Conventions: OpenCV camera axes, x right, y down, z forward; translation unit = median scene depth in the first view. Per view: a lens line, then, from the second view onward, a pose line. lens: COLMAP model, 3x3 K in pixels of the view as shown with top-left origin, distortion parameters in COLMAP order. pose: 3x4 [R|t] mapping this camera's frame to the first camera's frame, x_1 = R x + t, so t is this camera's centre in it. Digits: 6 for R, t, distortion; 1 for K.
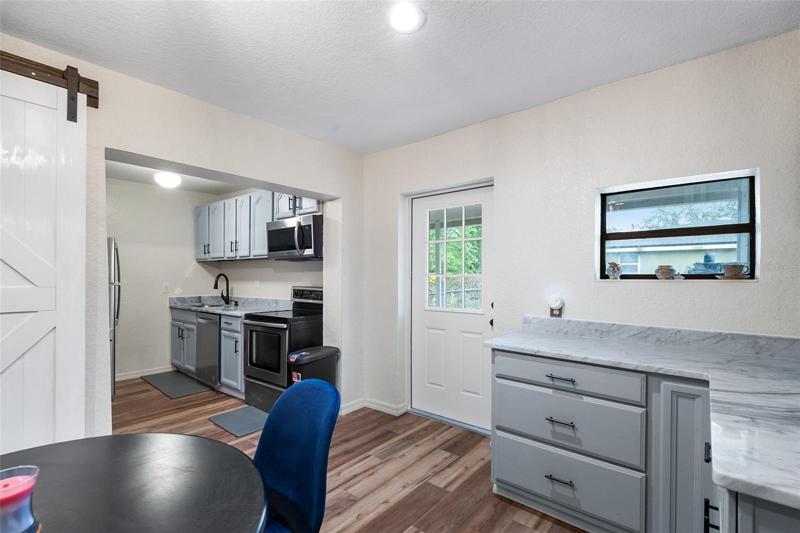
lens RADIAL K [[371.1, 0, 402.8], [0, 371.1, 270.9], [0, 0, 1]] dist [0.014078, -0.002948]
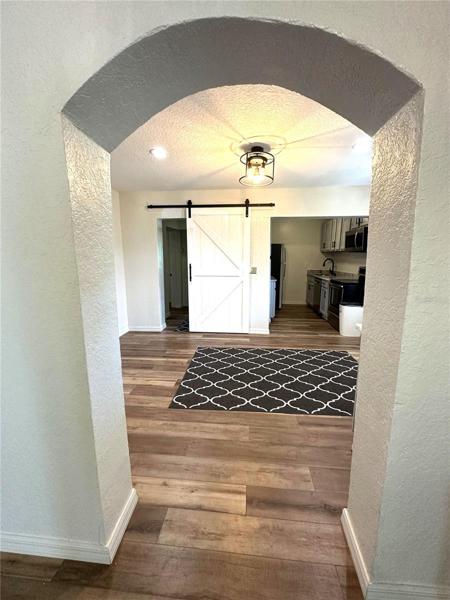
lens RADIAL K [[256.1, 0, 224.6], [0, 256.1, 294.0], [0, 0, 1]] dist [0.003219, 0.000302]
pose [[0.567290, 0.125711, -0.813867, 0.611064], [-0.000454, 0.988328, 0.152342, -0.028550], [0.823518, -0.086052, 0.560725, -0.398960]]
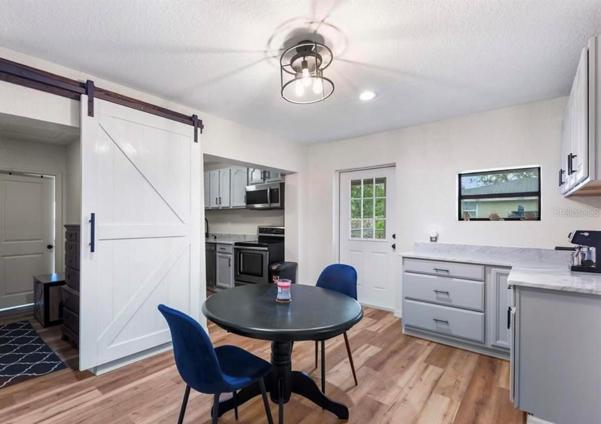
lens RADIAL K [[293.1, 0, 282.7], [0, 293.1, 215.1], [0, 0, 1]] dist [0.008147, 0.000971]
pose [[0.999843, 0.000064, -0.017738, -0.297666], [-0.000133, 0.999992, -0.003927, 0.000430], [0.017737, 0.003929, 0.999835, -0.442810]]
